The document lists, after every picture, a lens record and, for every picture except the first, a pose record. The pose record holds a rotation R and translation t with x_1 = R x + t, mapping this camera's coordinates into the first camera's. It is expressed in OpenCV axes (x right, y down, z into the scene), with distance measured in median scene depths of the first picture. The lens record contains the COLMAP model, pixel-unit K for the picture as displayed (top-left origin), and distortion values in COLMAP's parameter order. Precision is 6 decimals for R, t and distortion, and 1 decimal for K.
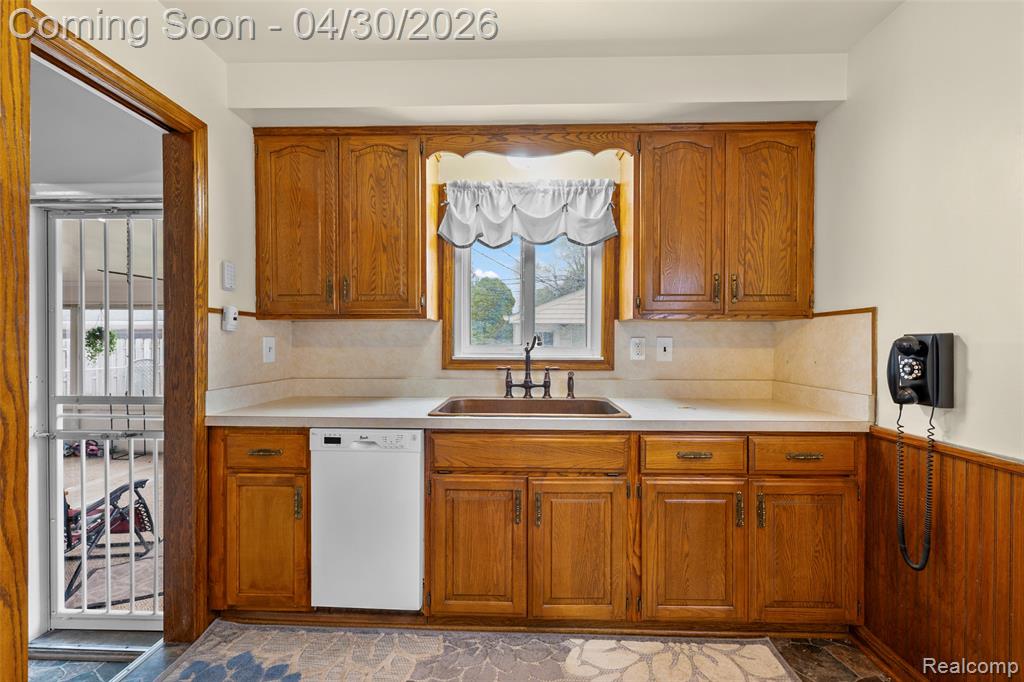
lens RADIAL K [[412.6, 0, 509.7], [0, 412.6, 340.1], [0, 0, 1]] dist [-0.002702, 0.000976]
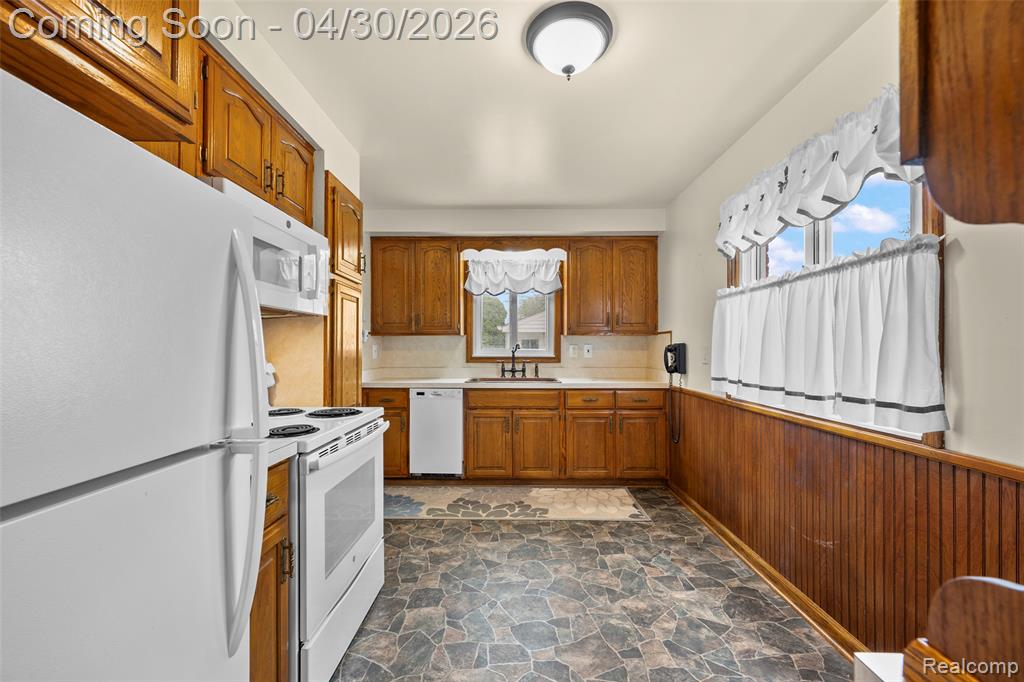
lens RADIAL K [[412.6, 0, 508.8], [0, 412.6, 342.5], [0, 0, 1]] dist [-0.002702, 0.000976]
pose [[0.999858, -0.002312, 0.016697, -0.009308], [0.002481, 0.999945, -0.010163, 0.002209], [-0.016673, 0.010203, 0.999809, -1.085321]]
